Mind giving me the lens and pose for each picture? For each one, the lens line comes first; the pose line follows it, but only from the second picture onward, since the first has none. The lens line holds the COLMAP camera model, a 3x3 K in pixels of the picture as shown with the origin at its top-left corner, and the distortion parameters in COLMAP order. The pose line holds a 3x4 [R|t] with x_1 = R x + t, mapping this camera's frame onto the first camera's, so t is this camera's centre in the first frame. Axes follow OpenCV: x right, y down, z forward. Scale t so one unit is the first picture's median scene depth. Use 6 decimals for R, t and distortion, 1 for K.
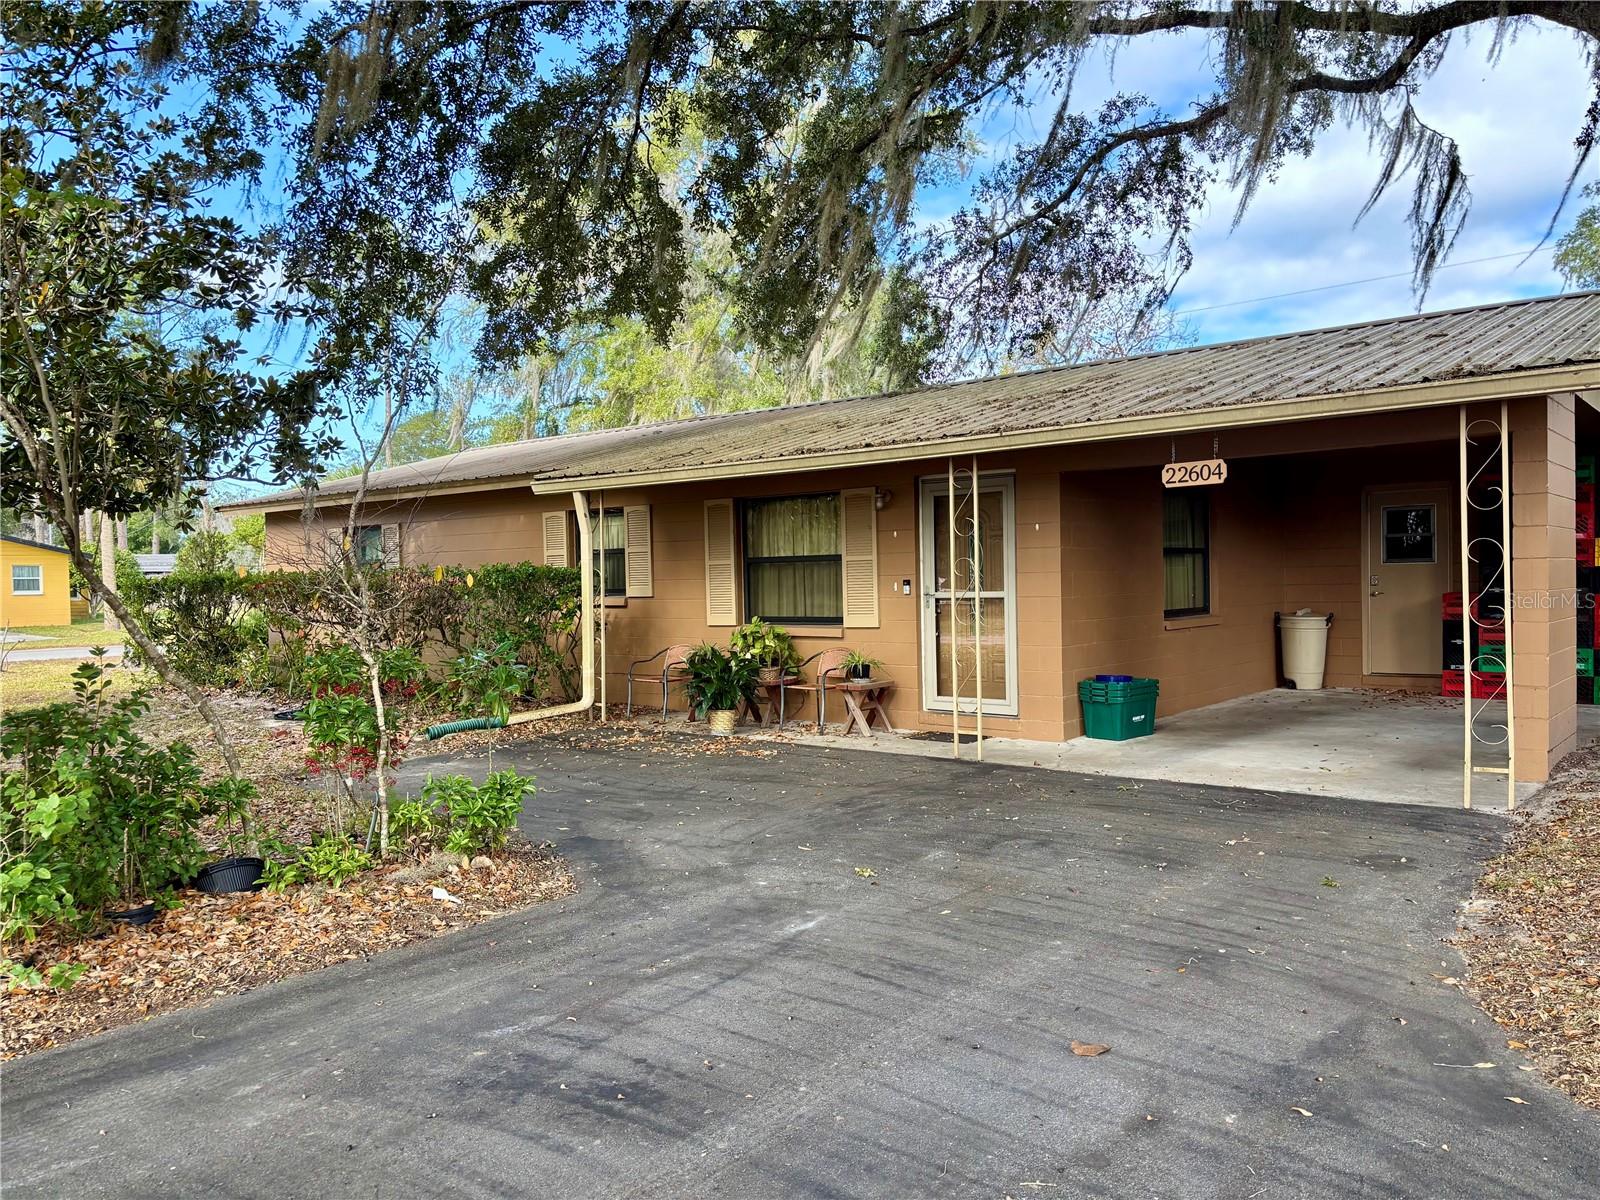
lens RADIAL K [[1207.9, 0, 800.0], [0, 1207.9, 600.0], [0, 0, 1]] dist [0.007205, -0.005332]
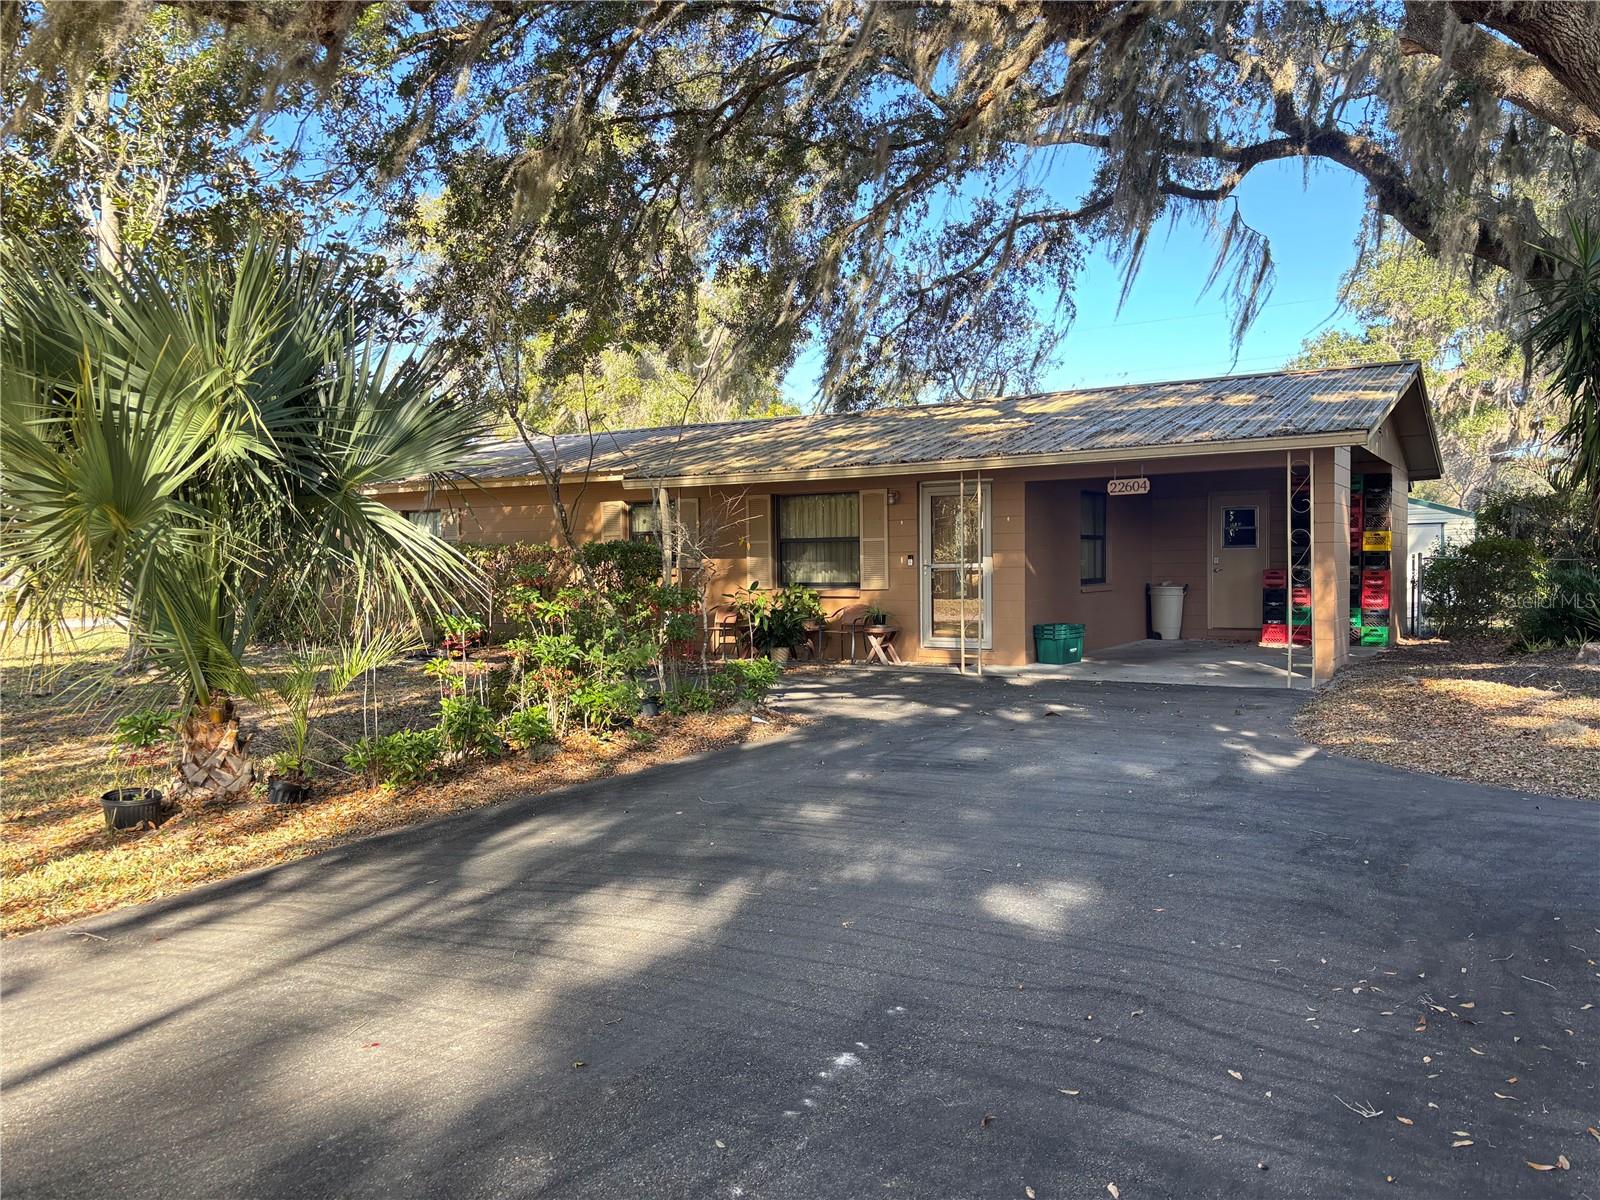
lens RADIAL K [[1218.6, 0, 807.1], [0, 1218.6, 554.4], [0, 0, 1]] dist [0.042914, -0.001179]
pose [[0.989046, 0.008962, 0.147335, -0.198665], [-0.004765, 0.999573, -0.028817, 0.019786], [-0.147530, 0.027800, 0.988667, -0.323909]]
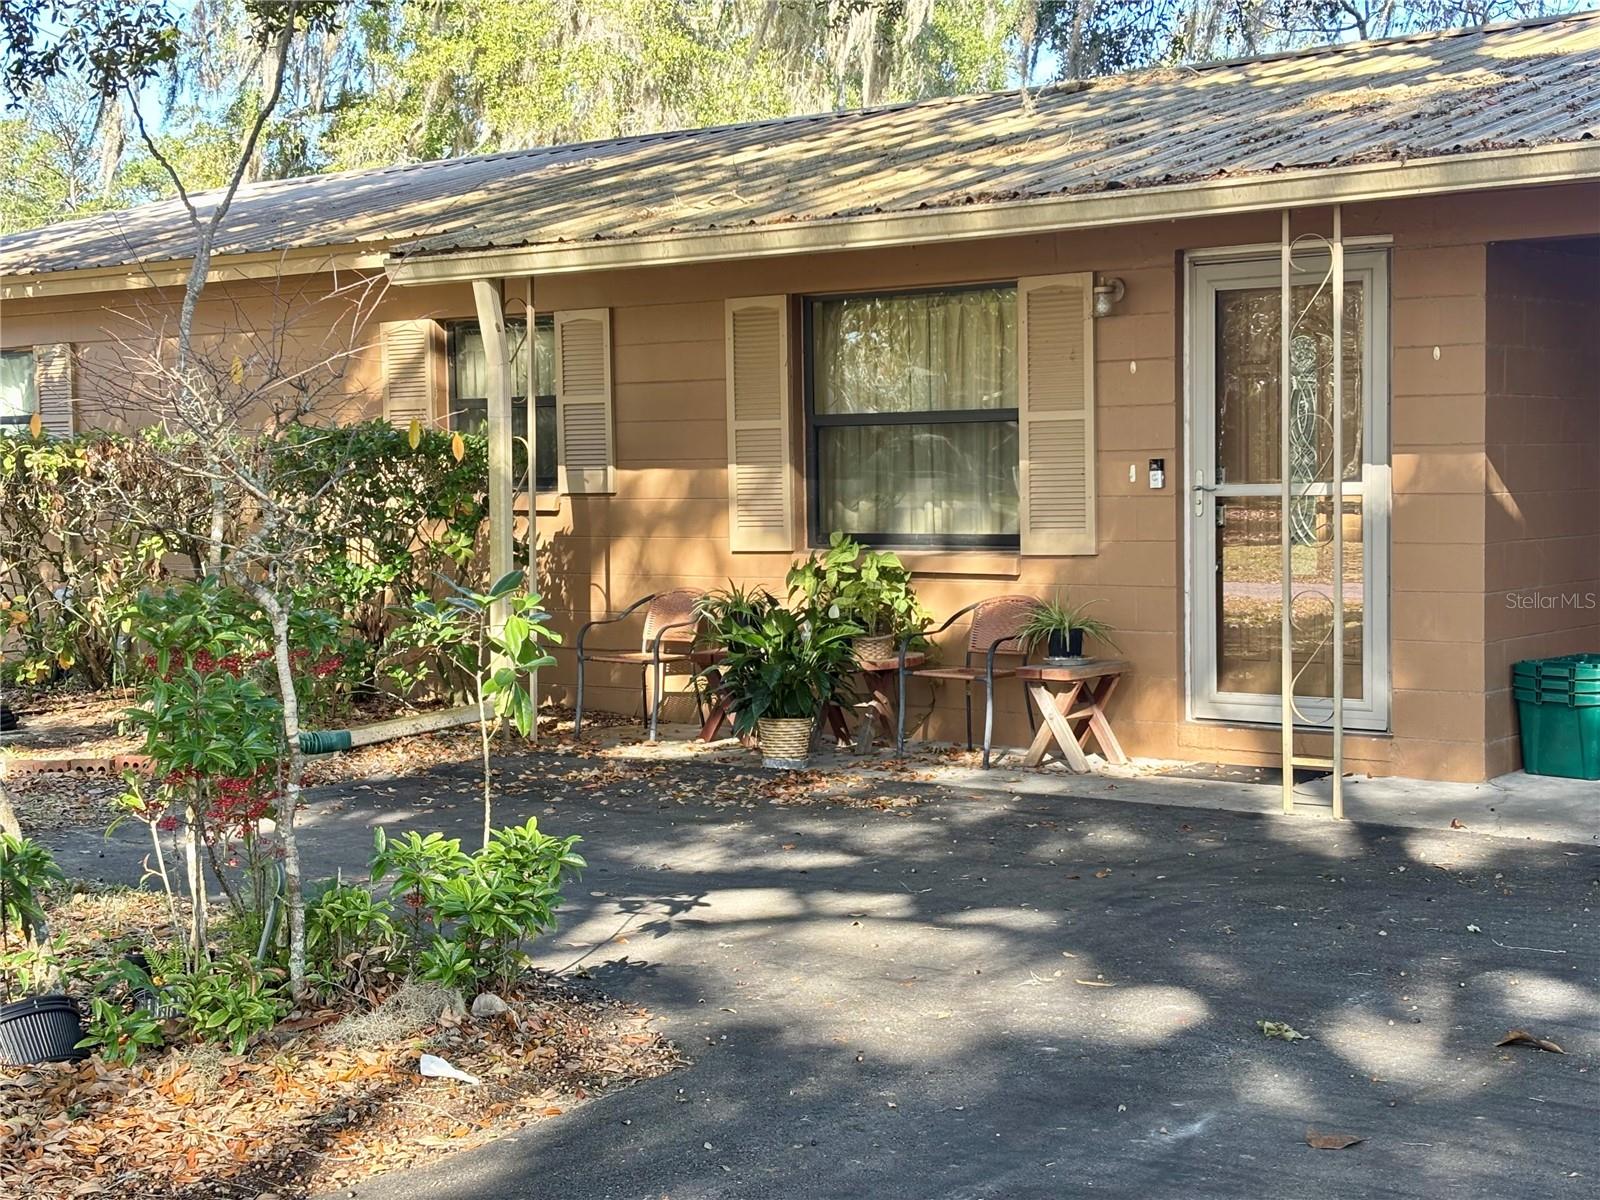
lens RADIAL K [[2414.7, 0, 800.0], [0, 2414.7, 600.0], [0, 0, 1]] dist [0.142635, -0.662038]
pose [[0.999739, 0.005172, 0.022239, -0.066667], [-0.005968, 0.999338, 0.035898, 0.005043], [-0.022039, -0.036022, 0.999108, 0.000095]]
